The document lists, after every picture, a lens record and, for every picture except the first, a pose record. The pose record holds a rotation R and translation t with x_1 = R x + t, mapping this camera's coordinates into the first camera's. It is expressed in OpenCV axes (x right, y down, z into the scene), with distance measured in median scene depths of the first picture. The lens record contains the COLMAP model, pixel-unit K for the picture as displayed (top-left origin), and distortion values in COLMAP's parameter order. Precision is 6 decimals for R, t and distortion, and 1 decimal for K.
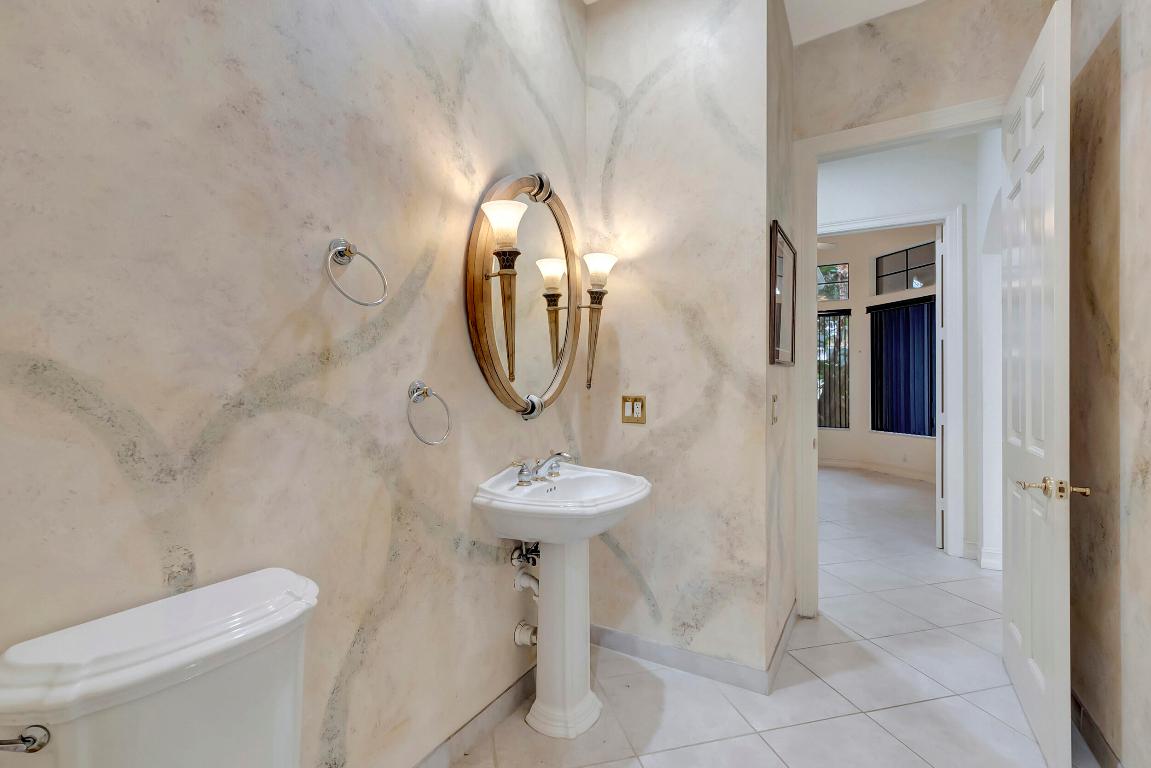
lens RADIAL K [[511.7, 0, 573.7], [0, 511.7, 383.3], [0, 0, 1]] dist [-0.001830, -0.001169]
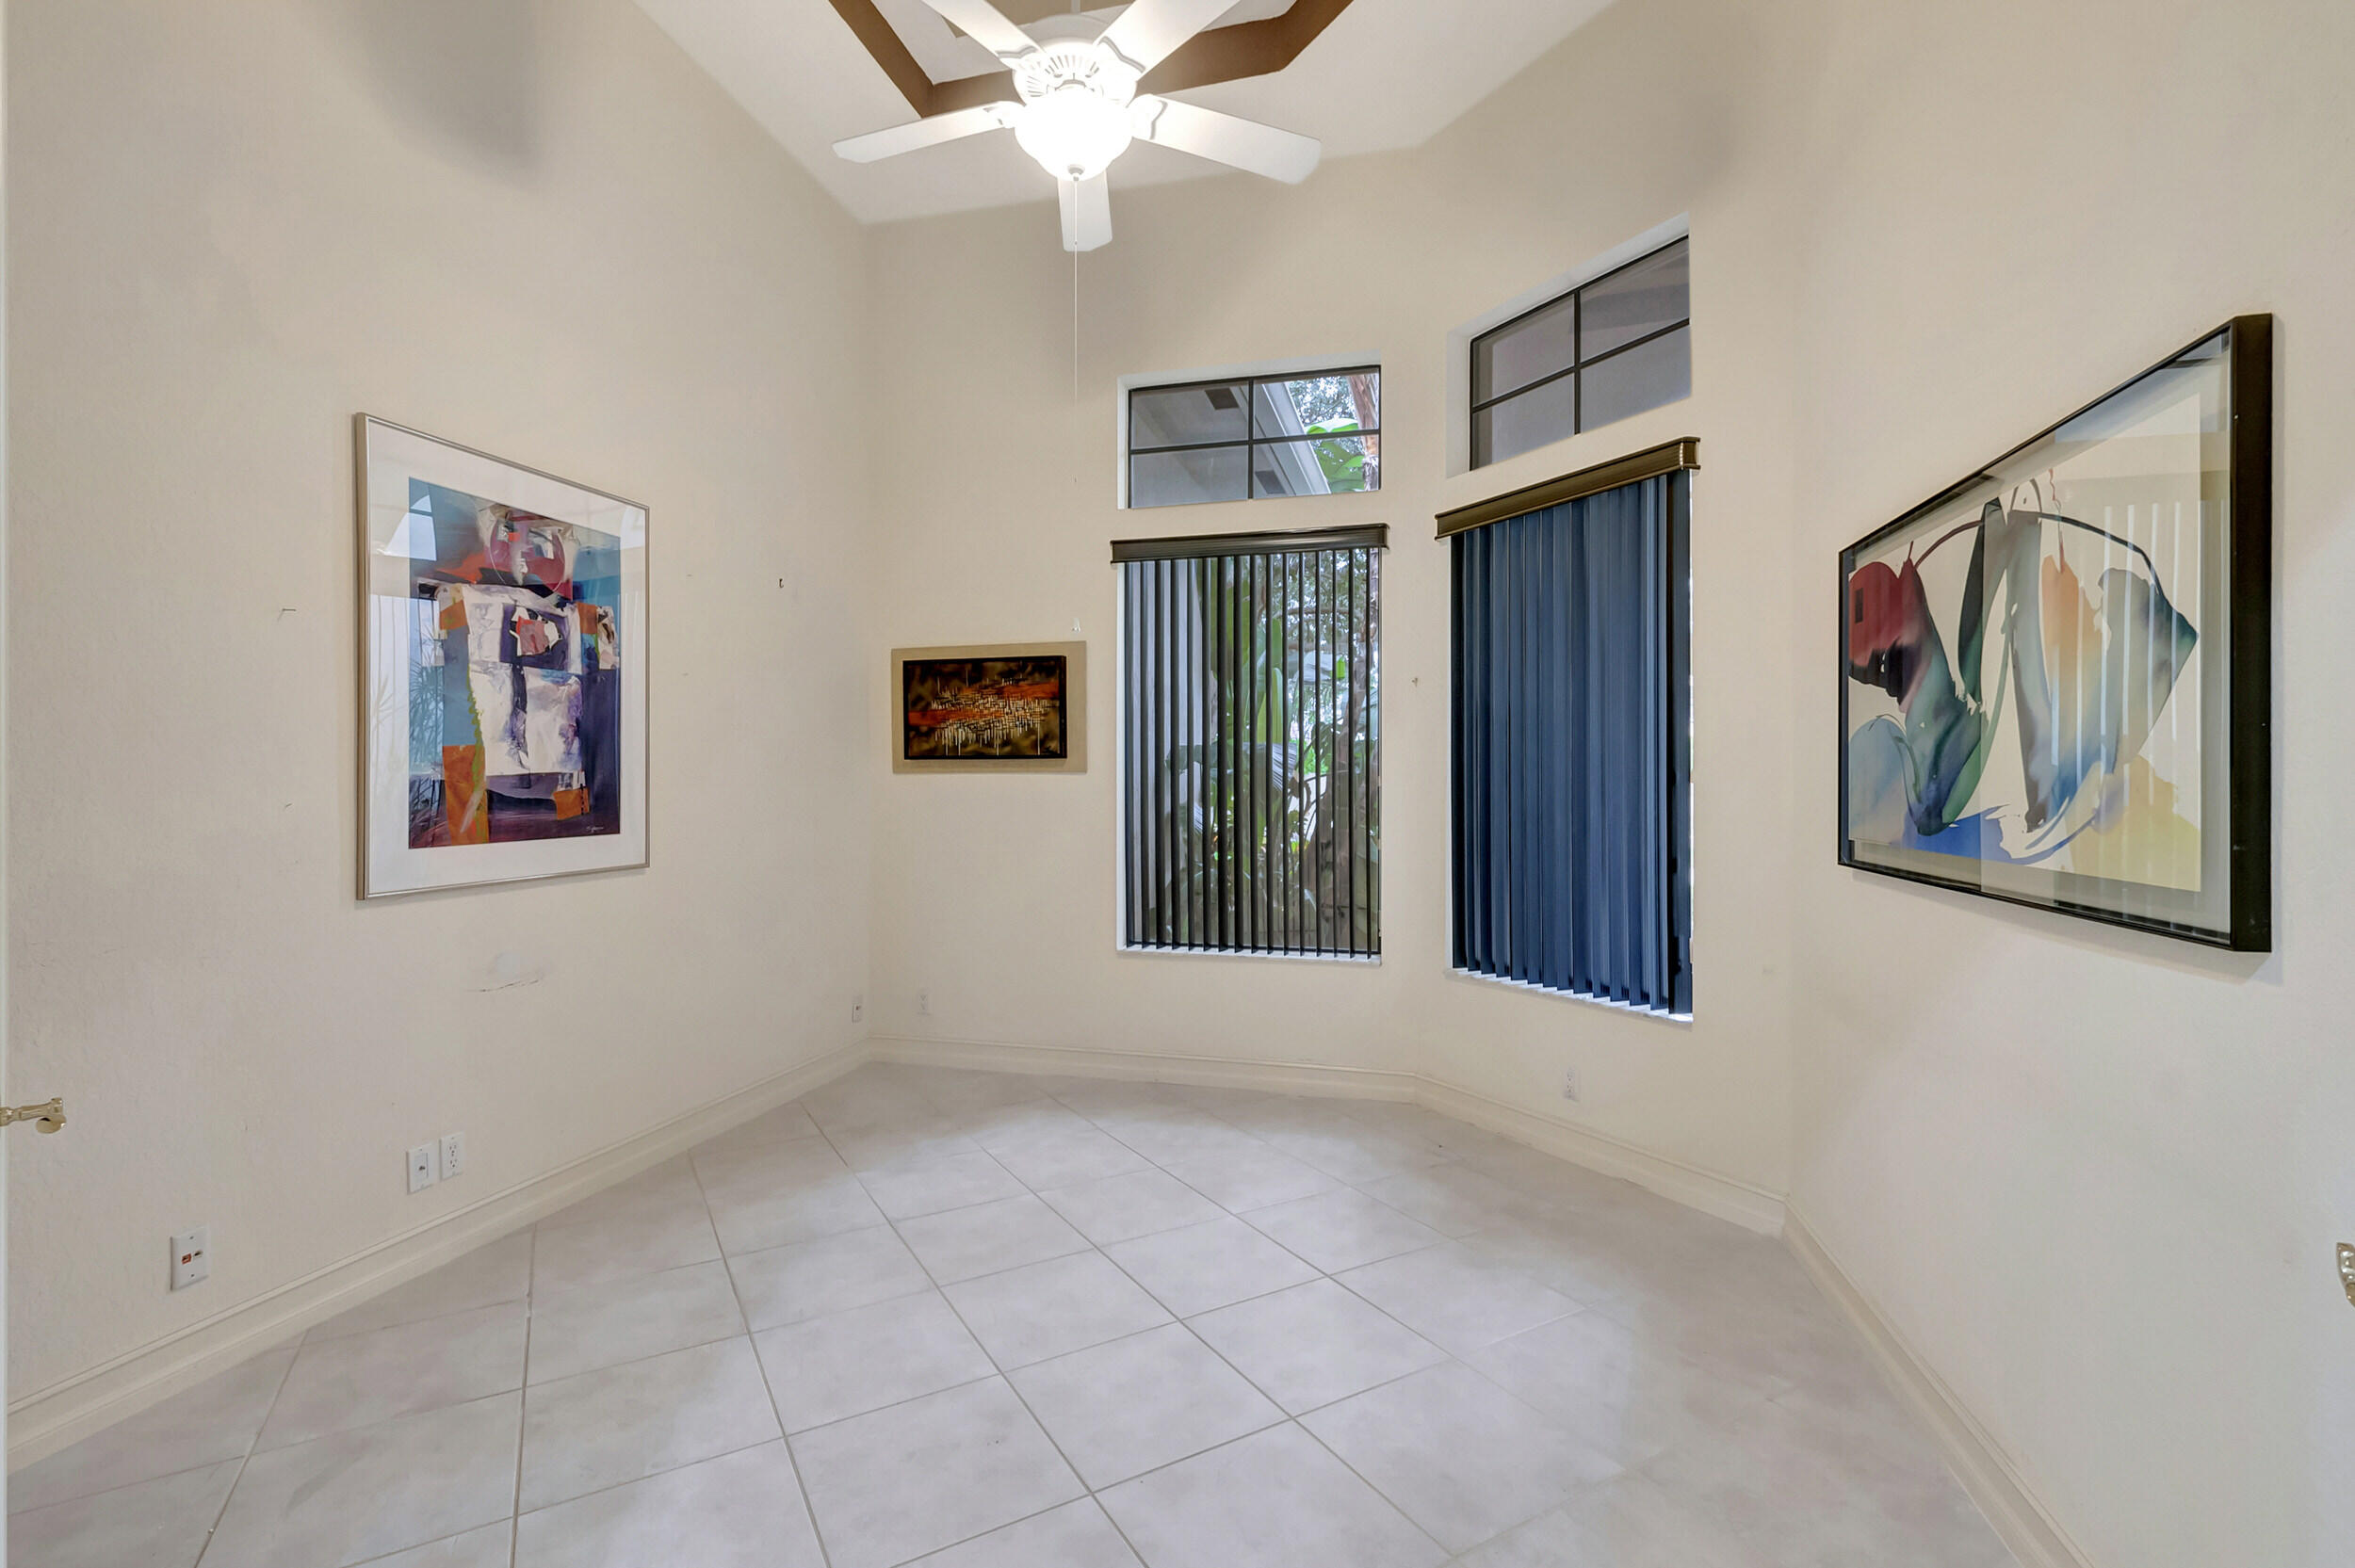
lens RADIAL K [[1046.8, 0, 1175.9], [0, 1046.8, 775.1], [0, 0, 1]] dist [-0.001830, -0.001169]
pose [[0.958111, -0.000394, 0.286398, 0.282812], [-0.001187, 0.999985, 0.005346, -0.013187], [-0.286396, -0.005462, 0.958096, 0.511339]]
